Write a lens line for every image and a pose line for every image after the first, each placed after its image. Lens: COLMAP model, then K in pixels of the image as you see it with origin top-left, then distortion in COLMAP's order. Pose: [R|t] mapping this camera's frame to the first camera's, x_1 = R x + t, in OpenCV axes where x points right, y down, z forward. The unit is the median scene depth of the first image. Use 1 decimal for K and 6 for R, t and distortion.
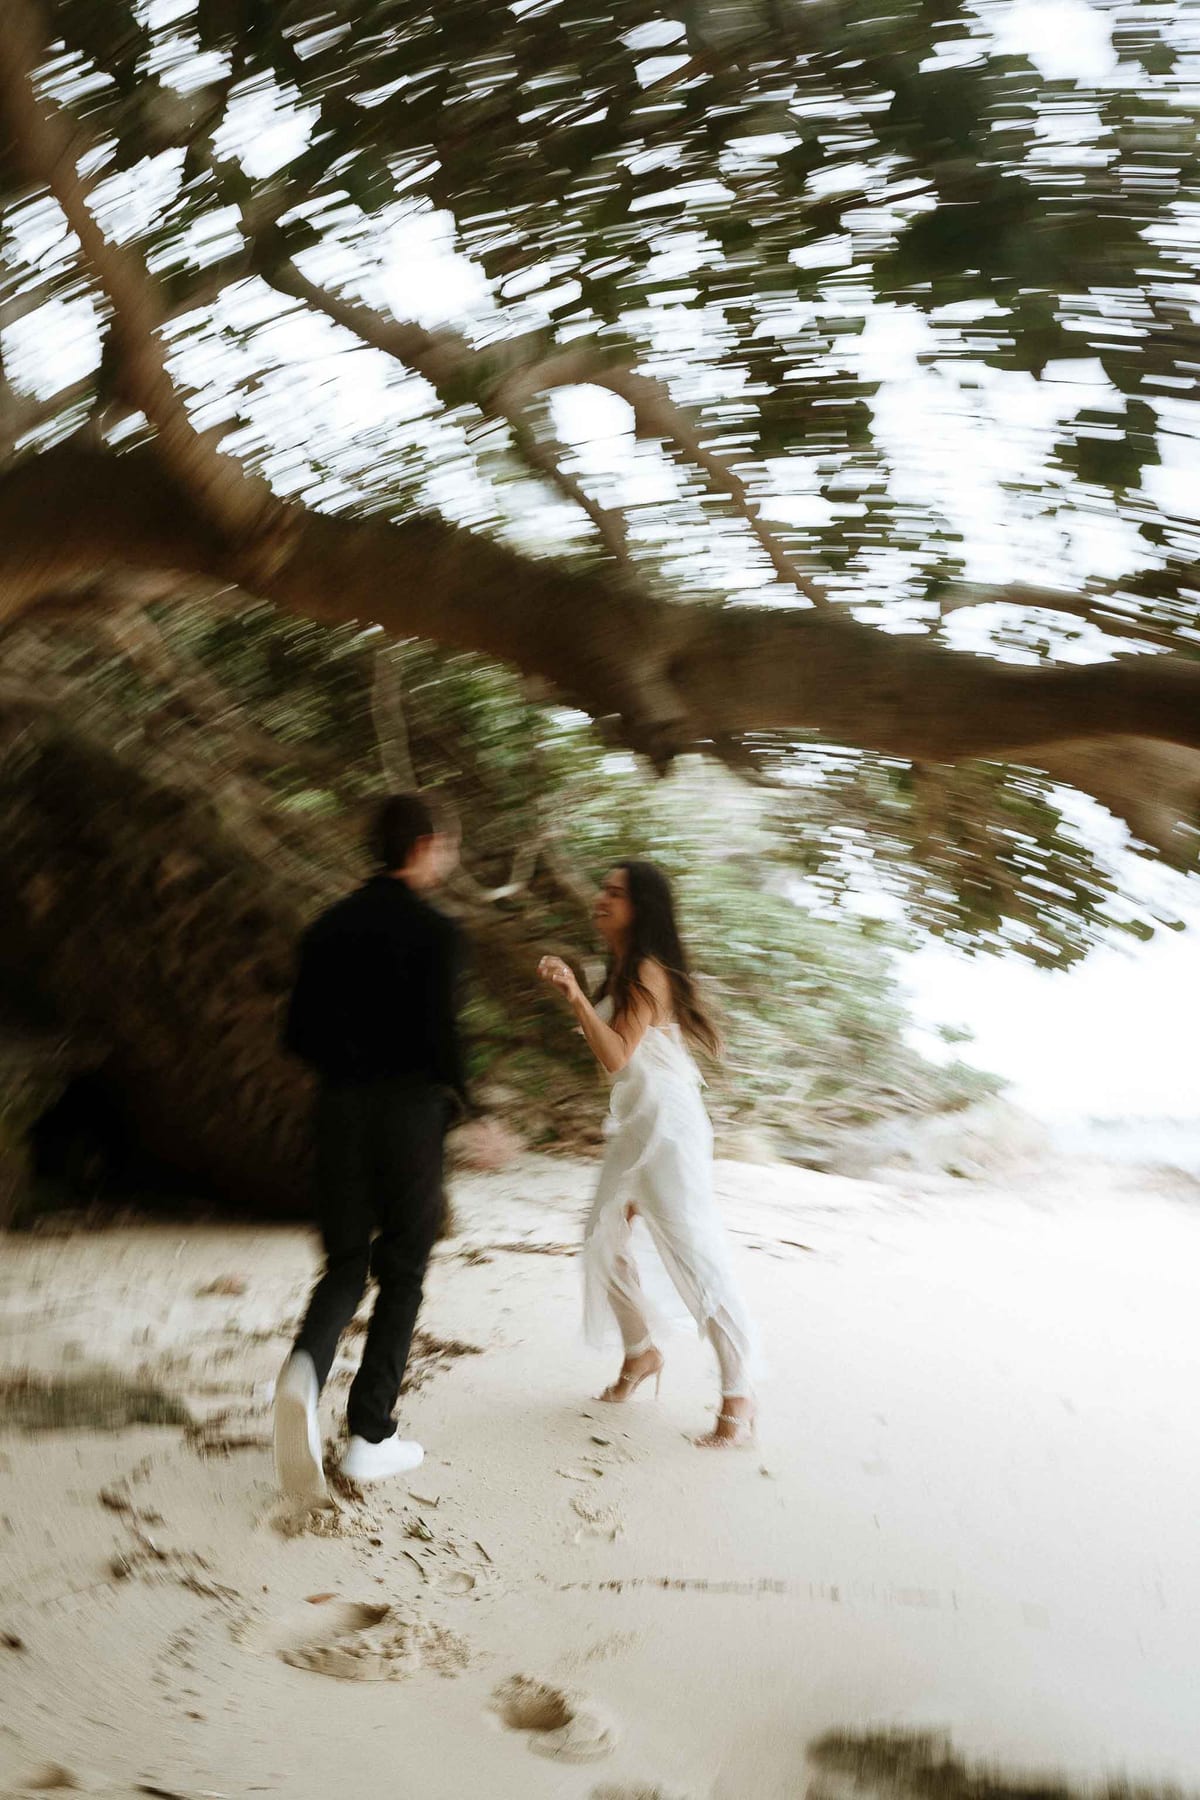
lens RADIAL K [[1781.9, 0, 600.0], [0, 1781.9, 900.0], [0, 0, 1]] dist [-0.005012, 0.000927]
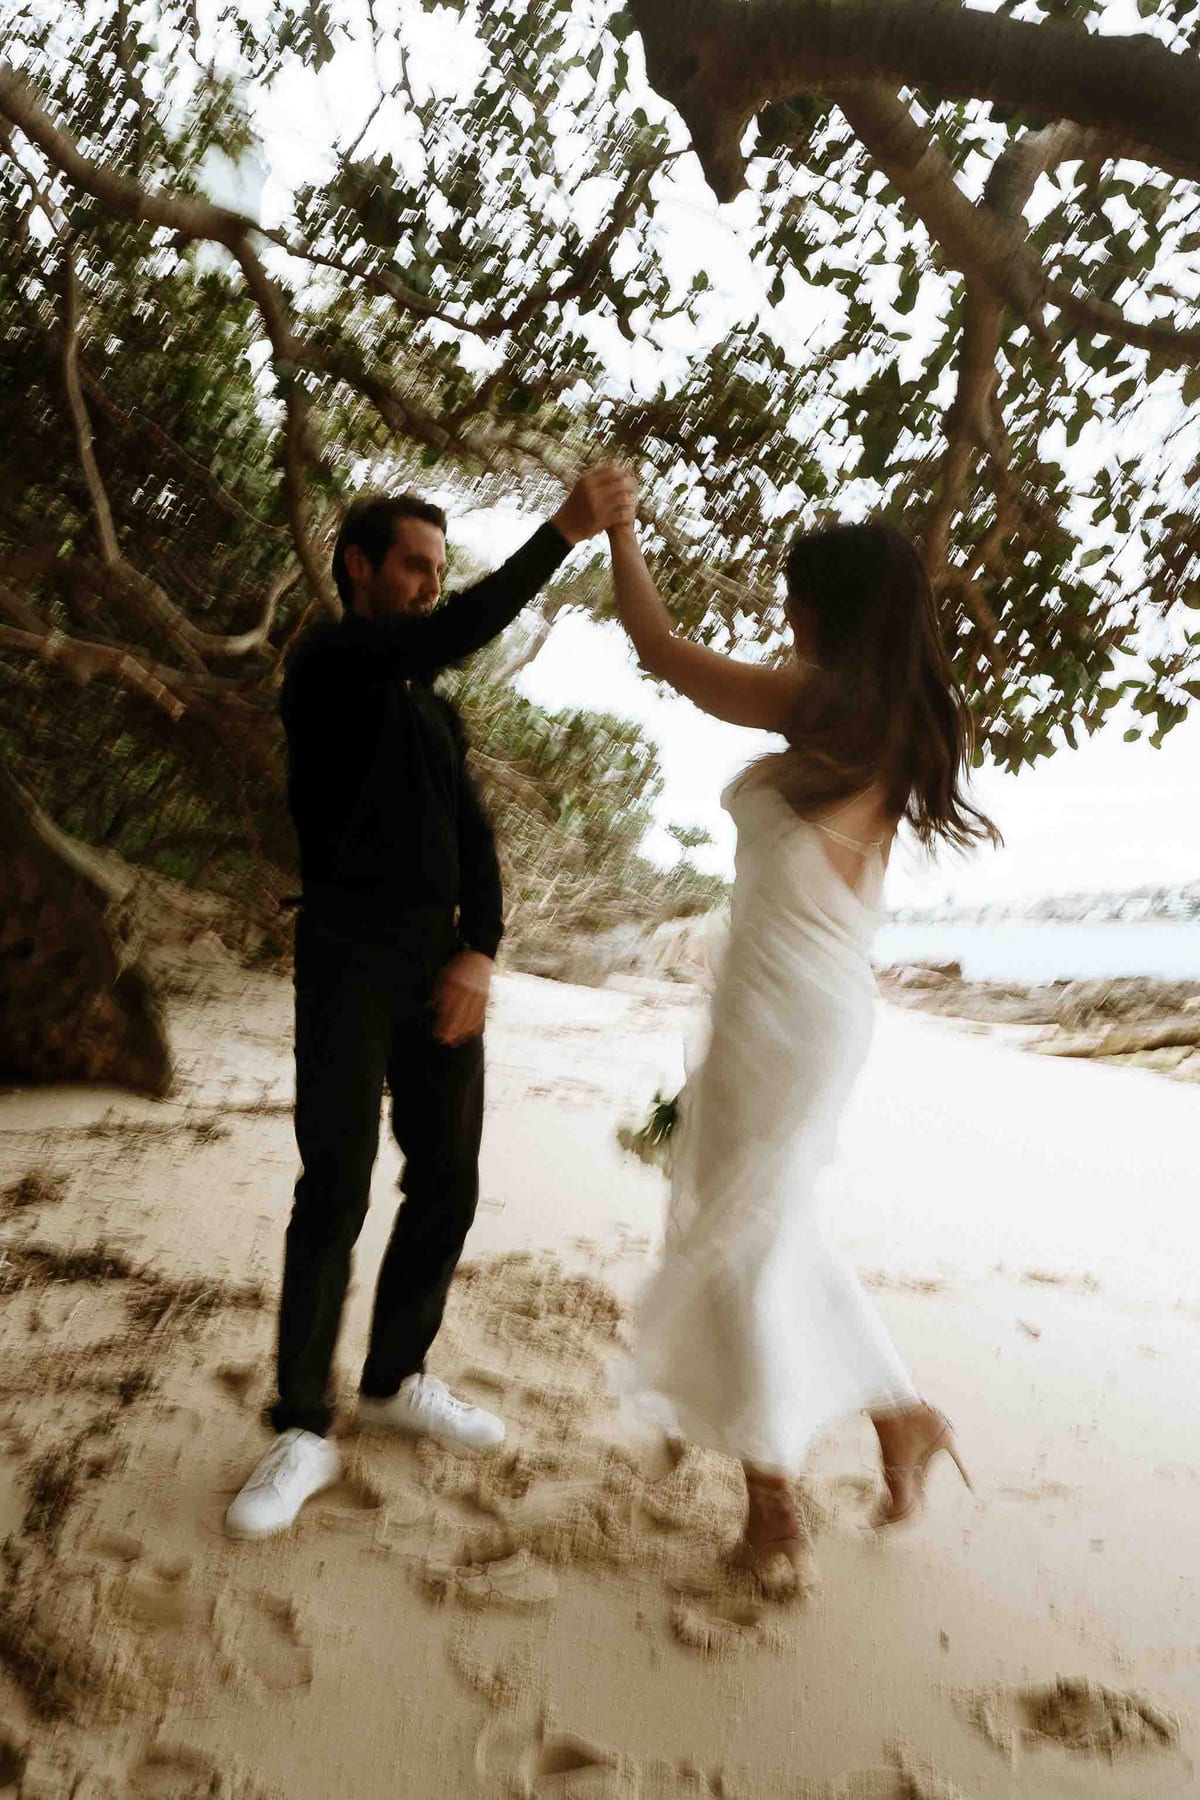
lens RADIAL K [[1814.6, 0, 606.4], [0, 1814.6, 878.2], [0, 0, 1]] dist [-0.008553, 0.153641]
pose [[0.985374, 0.000721, 0.170407, -0.017313], [-0.017730, 0.994998, 0.098312, 0.007528], [-0.169483, -0.099895, 0.980457, 0.114952]]
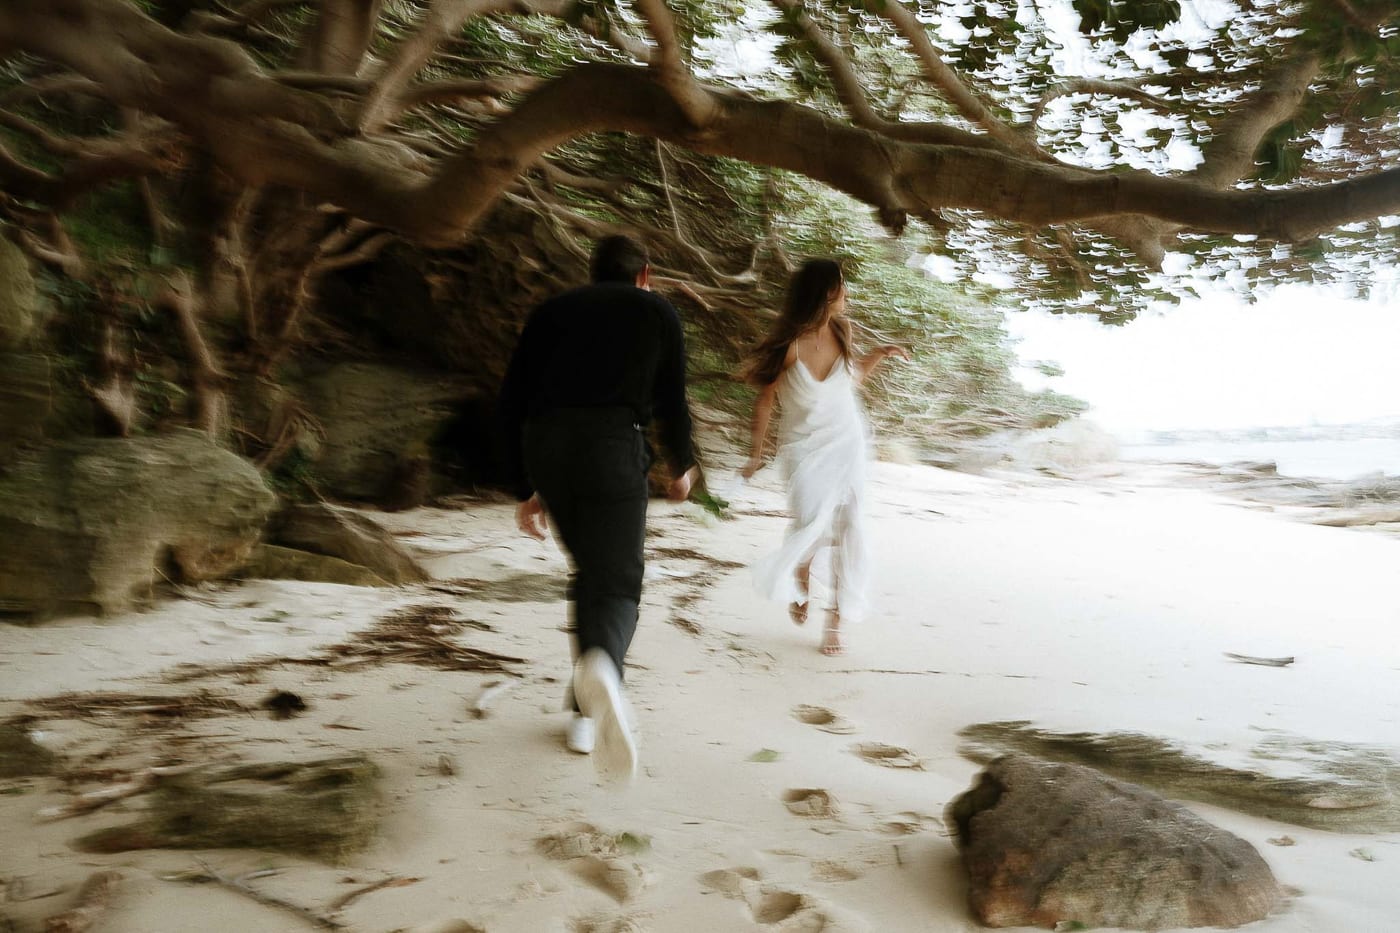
lens RADIAL K [[1350.7, 0, 652.9], [0, 1350.7, 468.9], [0, 0, 1]] dist [-0.044540, 0.152977]
pose [[0.995941, -0.003340, -0.089942, -0.015075], [0.016385, 0.989341, 0.144692, -0.005270], [0.088500, -0.145578, 0.985381, -0.079975]]
